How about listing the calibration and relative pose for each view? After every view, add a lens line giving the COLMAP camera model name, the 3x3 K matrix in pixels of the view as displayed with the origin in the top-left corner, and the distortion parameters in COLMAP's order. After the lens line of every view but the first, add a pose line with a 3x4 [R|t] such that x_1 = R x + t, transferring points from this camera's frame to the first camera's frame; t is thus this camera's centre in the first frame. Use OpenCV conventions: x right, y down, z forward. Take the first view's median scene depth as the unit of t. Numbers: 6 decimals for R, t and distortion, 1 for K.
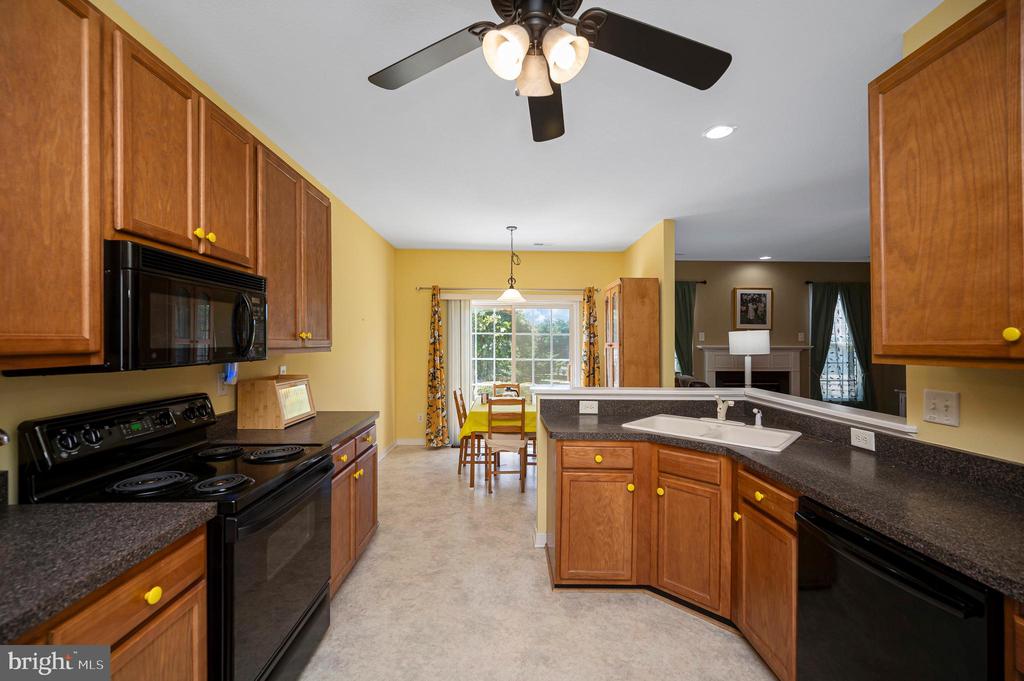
lens RADIAL K [[419.7, 0, 519.4], [0, 419.7, 346.7], [0, 0, 1]] dist [-0.000794, -0.000056]
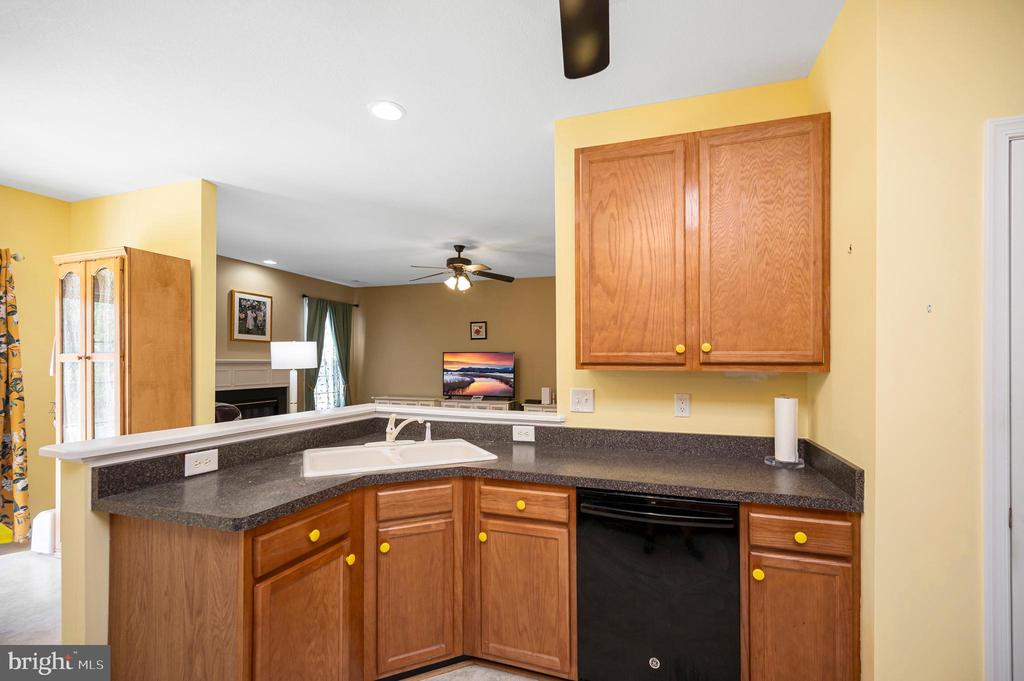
lens RADIAL K [[442.3, 0, 515.4], [0, 442.3, 356.4], [0, 0, 1]] dist [0.009082, 0.000128]
pose [[0.353903, 0.007262, 0.935254, -0.155964], [0.004810, 0.999943, -0.009584, 0.003334], [-0.935270, 0.007890, 0.353848, 0.229193]]
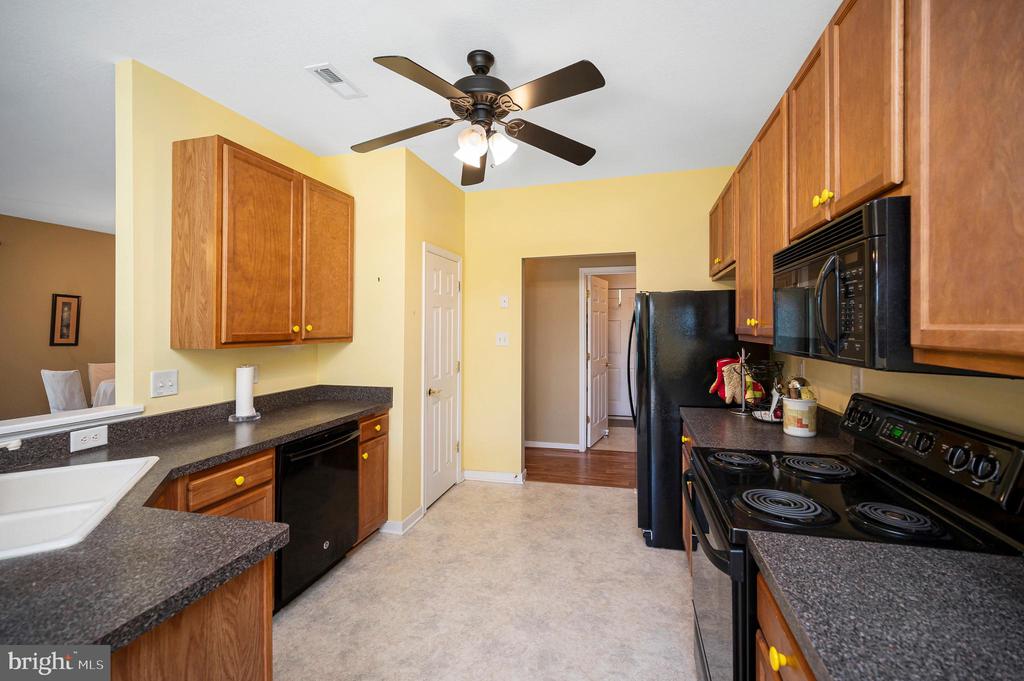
lens RADIAL K [[430.6, 0, 530.1], [0, 430.6, 327.5], [0, 0, 1]] dist [0.000604, -0.000004]
pose [[-0.959351, 0.003061, 0.282198, -0.154868], [0.005270, 0.999961, 0.007071, -0.010706], [-0.282166, 0.008271, -0.959330, 0.658984]]
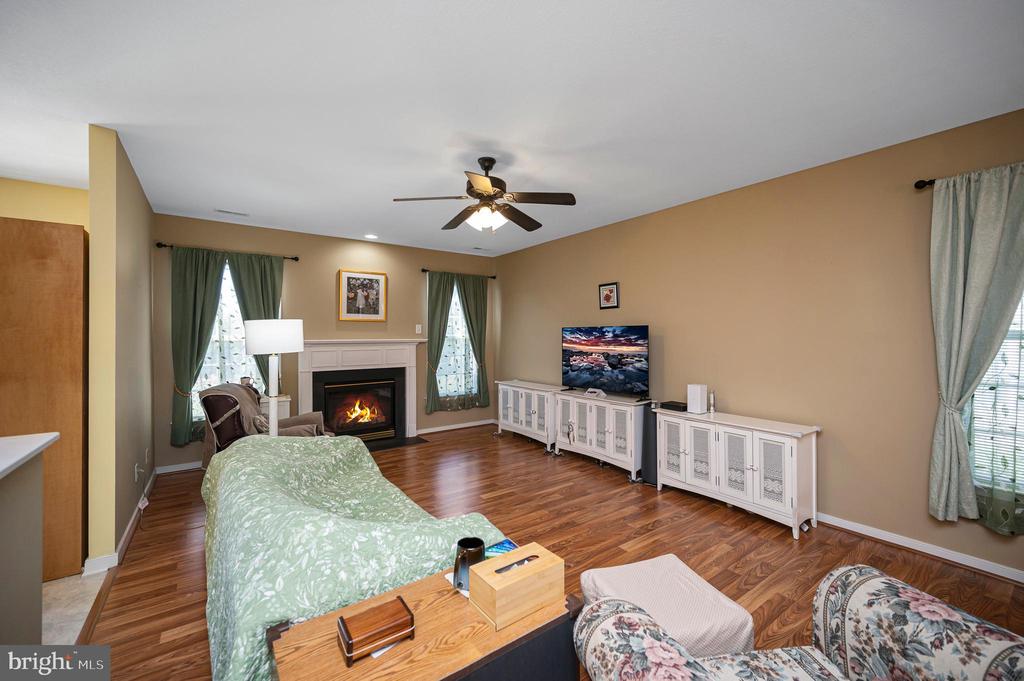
lens RADIAL K [[411.3, 0, 517.7], [0, 411.3, 329.5], [0, 0, 1]] dist [-0.002089, -0.000374]
pose [[0.825163, 0.000123, 0.564894, 0.483057], [0.012599, 0.999747, -0.018622, -0.003728], [-0.564754, 0.022483, 0.824953, 0.189117]]
